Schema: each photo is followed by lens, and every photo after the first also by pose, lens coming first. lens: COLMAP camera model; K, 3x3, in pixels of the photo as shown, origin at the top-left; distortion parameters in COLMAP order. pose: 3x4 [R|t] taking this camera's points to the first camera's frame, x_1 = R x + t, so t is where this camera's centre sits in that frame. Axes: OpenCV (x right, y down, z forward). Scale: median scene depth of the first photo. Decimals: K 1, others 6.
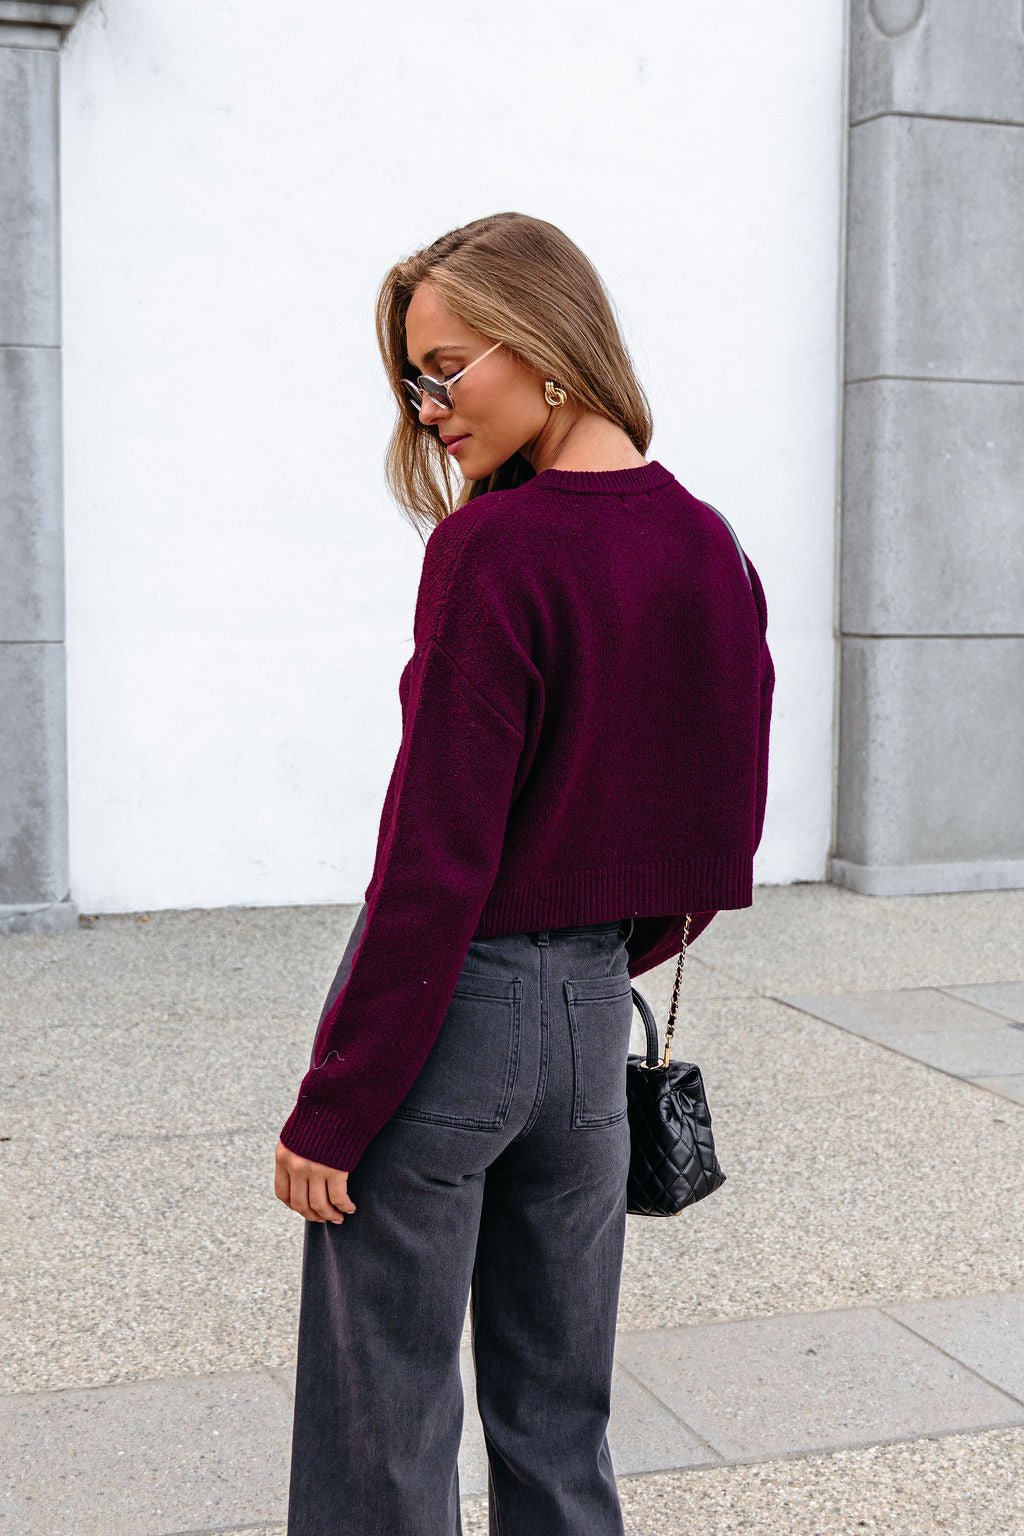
lens RADIAL K [[2153.8, 0, 530.6], [0, 2153.8, 827.1], [0, 0, 1]] dist [-0.061815, 0.013664]
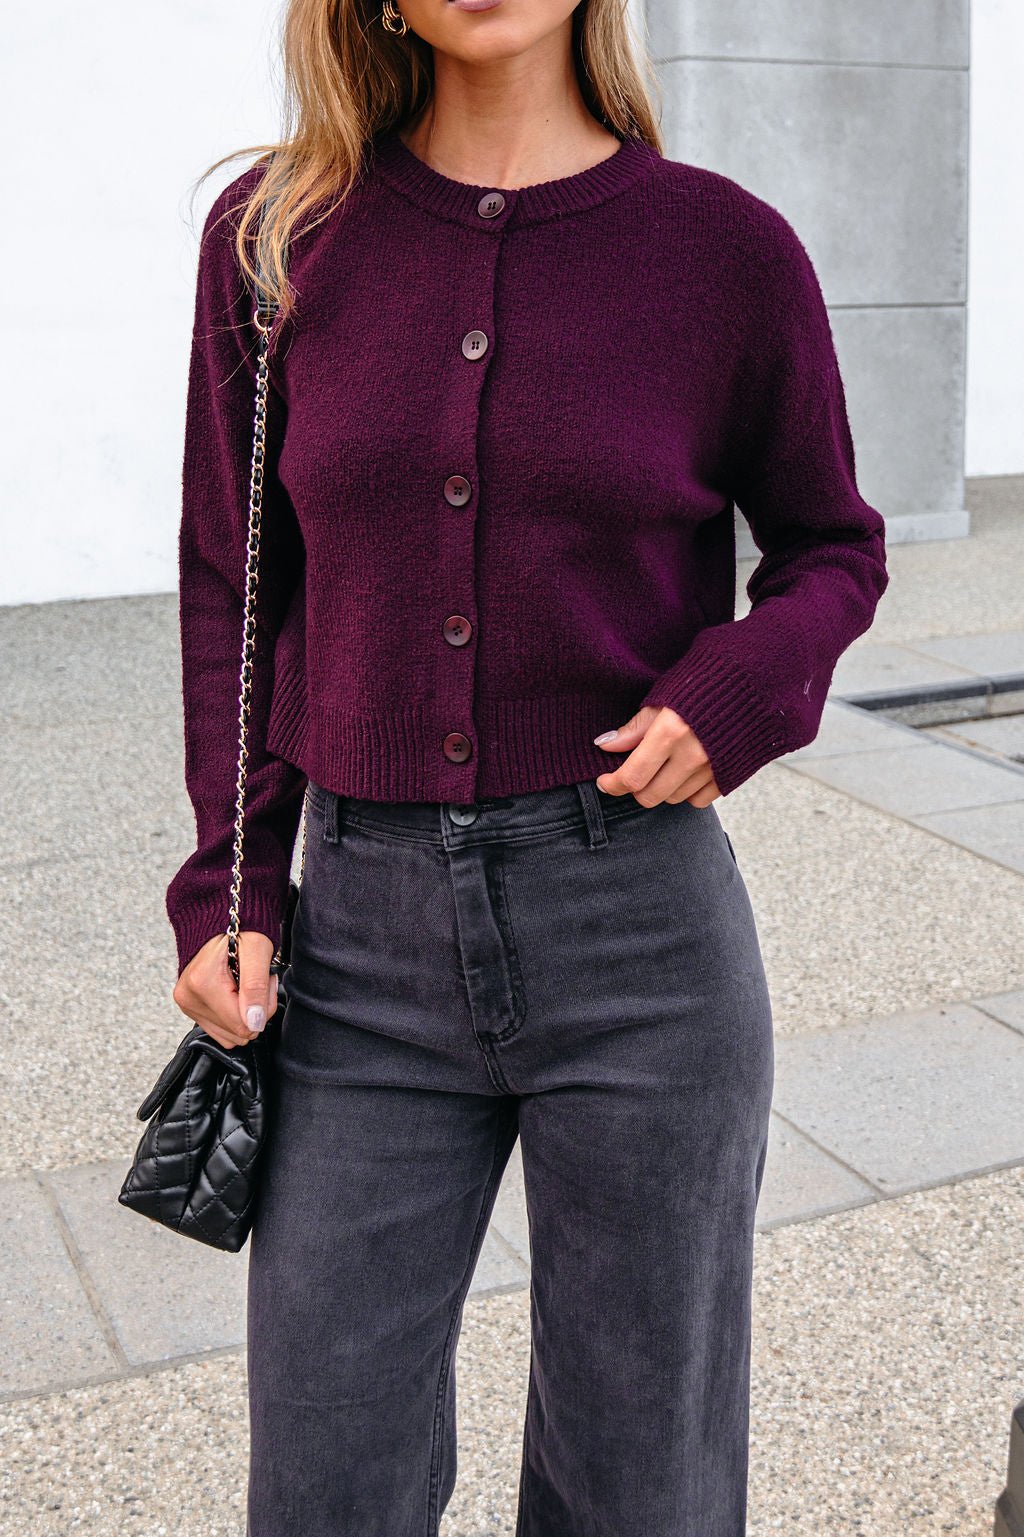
lens RADIAL K [[1844.1, 0, 503.3], [0, 1844.1, 645.4], [0, 0, 1]] dist [-0.174580, 0.059782]
pose [[0.997697, -0.039063, 0.055458, 0.022837], [0.033542, 0.994699, 0.097207, -0.020577], [-0.058962, -0.095123, 0.993718, 0.139181]]
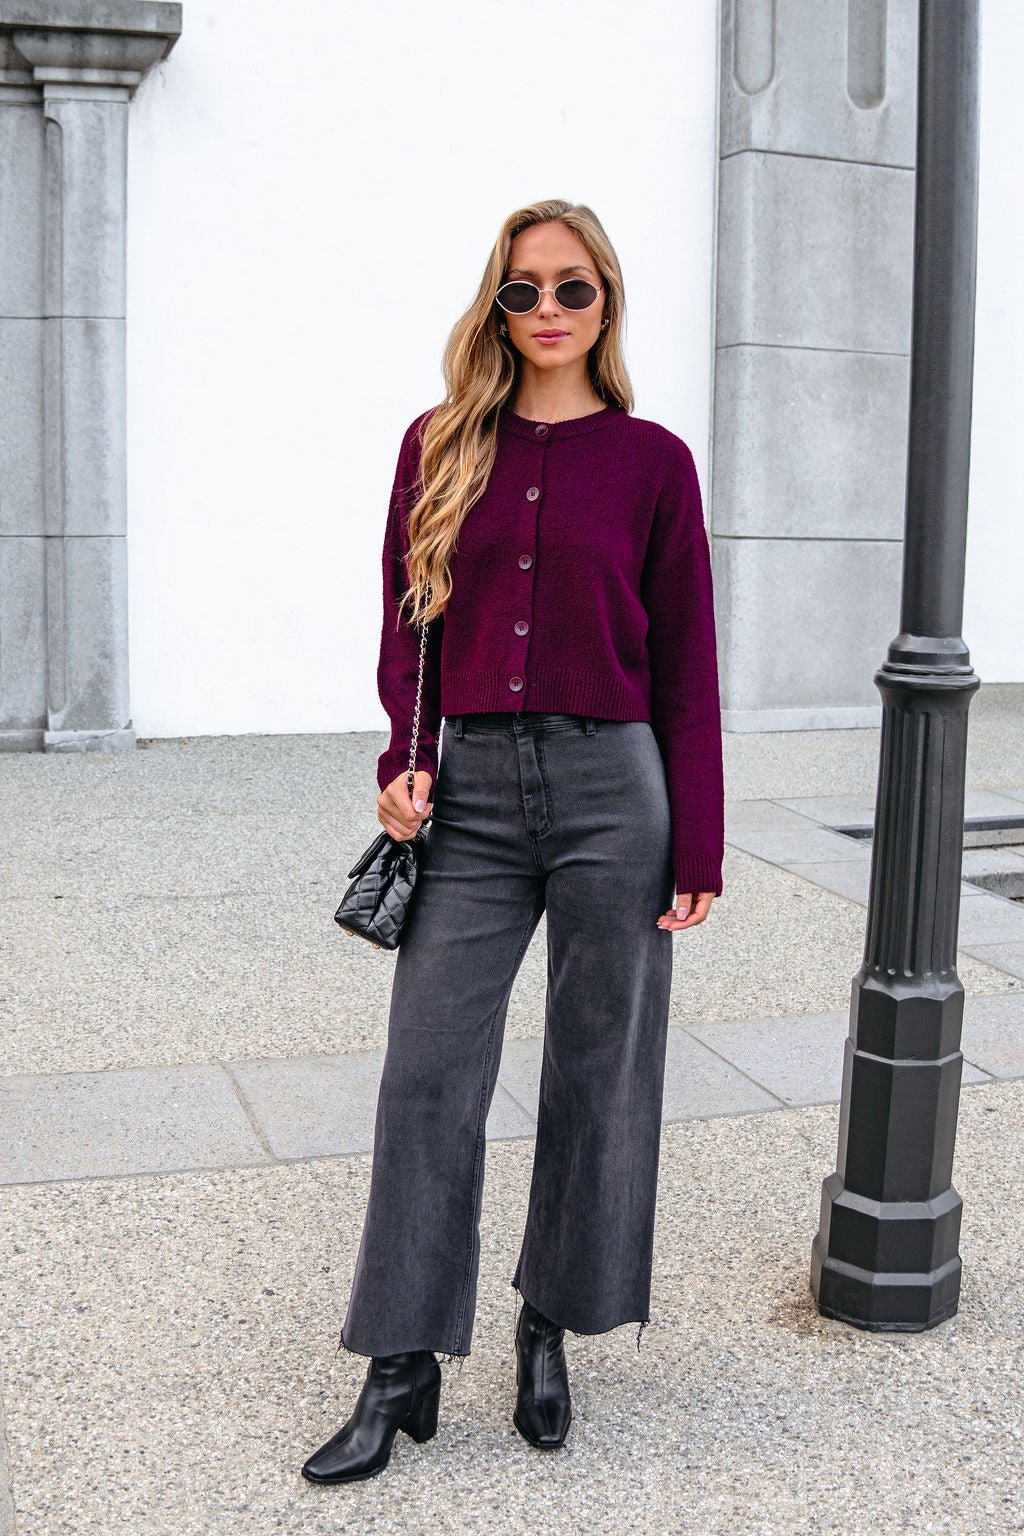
lens RADIAL K [[1605.6, 0, 506.6], [0, 1605.6, 781.3], [0, 0, 1]] dist [-0.197001, 0.075795]
pose [[0.999818, 0.011939, -0.014878, 0.039330], [-0.011071, 0.998305, 0.057145, 0.008393], [0.015535, -0.056970, 0.998255, 0.004282]]
